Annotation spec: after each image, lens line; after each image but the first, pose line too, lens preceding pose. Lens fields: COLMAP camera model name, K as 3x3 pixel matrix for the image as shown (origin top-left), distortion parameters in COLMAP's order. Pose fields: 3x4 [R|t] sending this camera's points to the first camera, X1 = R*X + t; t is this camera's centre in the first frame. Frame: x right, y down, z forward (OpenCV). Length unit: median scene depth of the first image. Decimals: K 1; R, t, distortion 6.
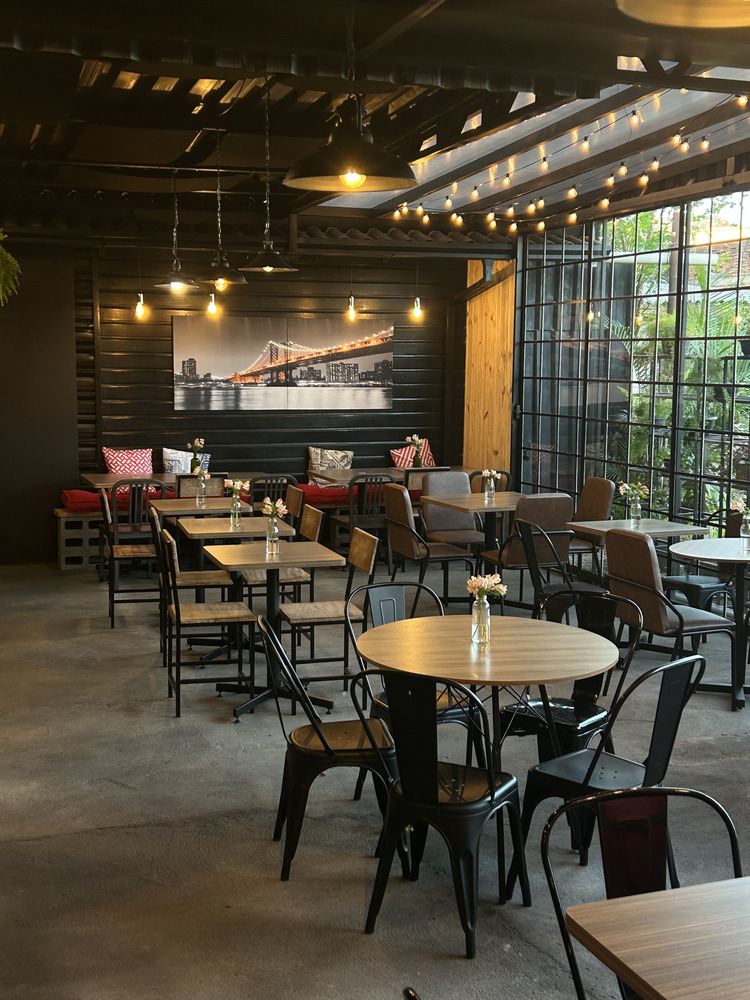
lens RADIAL K [[1255.4, 0, 375.0], [0, 1255.4, 500.0], [0, 0, 1]] dist [0.088757, -0.036143]
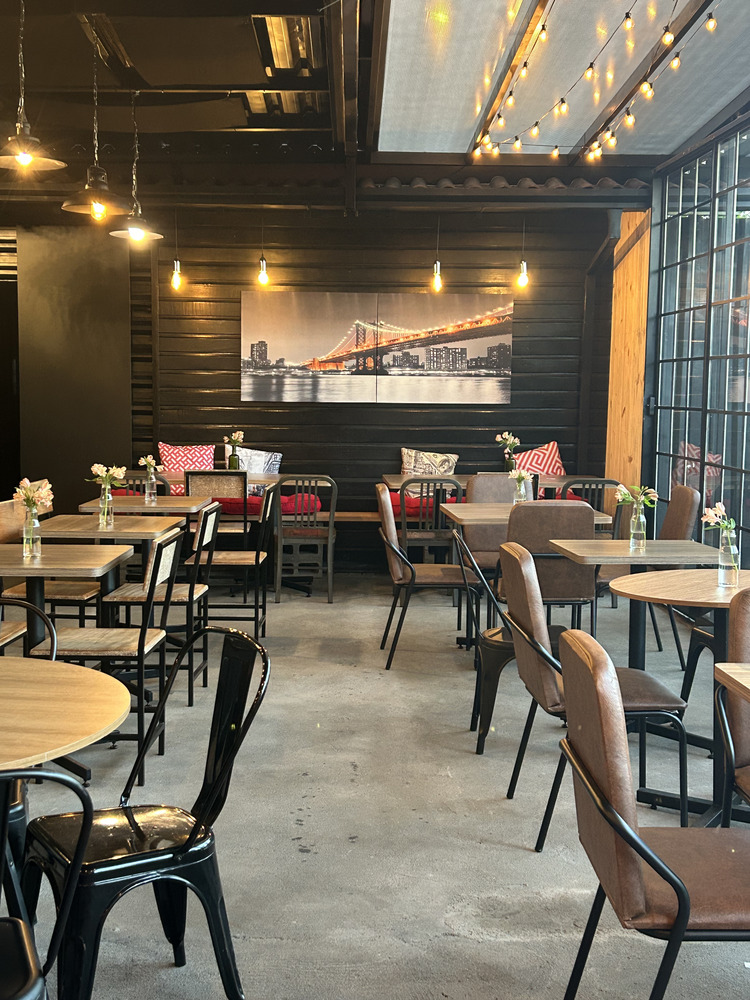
lens RADIAL K [[1255.4, 0, 375.0], [0, 1255.4, 500.0], [0, 0, 1]] dist [0.088757, -0.036143]
pose [[0.946692, 0.030614, -0.320683, 0.200722], [-0.038942, 0.999049, -0.019586, 0.009254], [0.319779, 0.031030, 0.946984, 0.211233]]
